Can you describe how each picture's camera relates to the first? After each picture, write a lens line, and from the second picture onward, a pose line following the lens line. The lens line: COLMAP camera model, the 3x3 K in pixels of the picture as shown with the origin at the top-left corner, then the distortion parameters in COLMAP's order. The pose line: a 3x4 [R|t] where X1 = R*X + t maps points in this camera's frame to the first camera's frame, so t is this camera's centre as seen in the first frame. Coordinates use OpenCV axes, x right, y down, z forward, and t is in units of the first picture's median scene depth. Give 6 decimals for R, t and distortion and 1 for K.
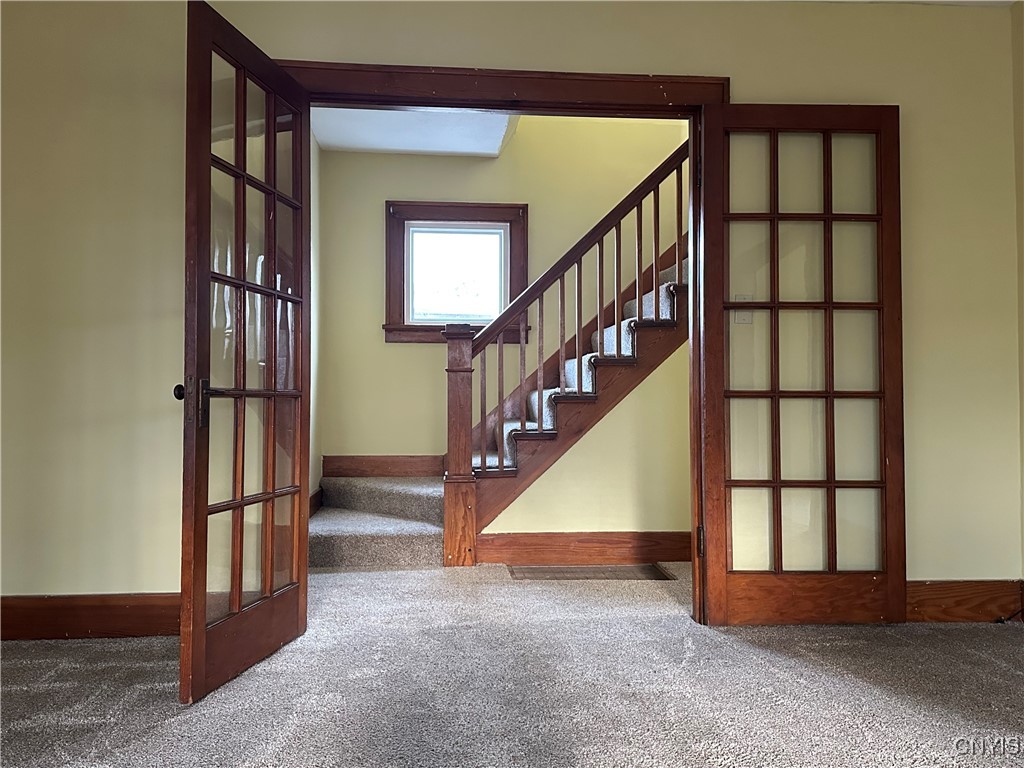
lens RADIAL K [[813.7, 0, 510.4], [0, 813.7, 377.6], [0, 0, 1]] dist [0.085538, -0.141356]
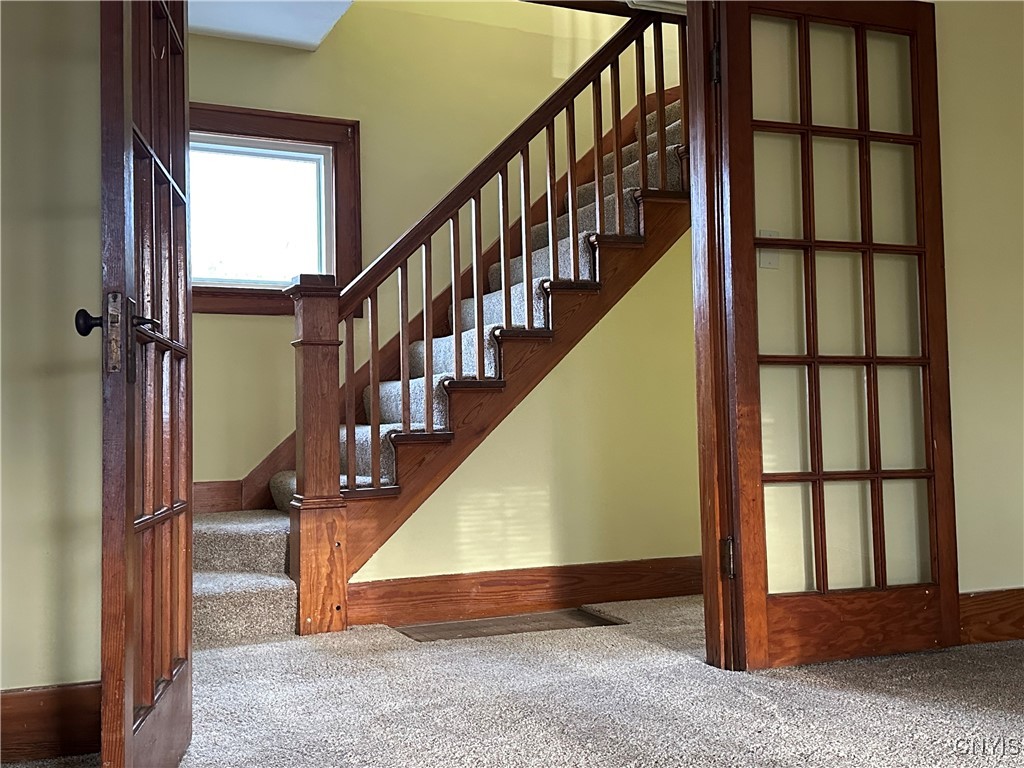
lens RADIAL K [[1056.6, 0, 512.0], [0, 1056.6, 384.0], [0, 0, 1]] dist [0.173185, -0.346308]
pose [[0.944815, -0.005077, 0.327566, -0.239321], [0.011508, 0.999777, -0.017698, 0.050338], [-0.327404, 0.020491, 0.944662, 0.130157]]
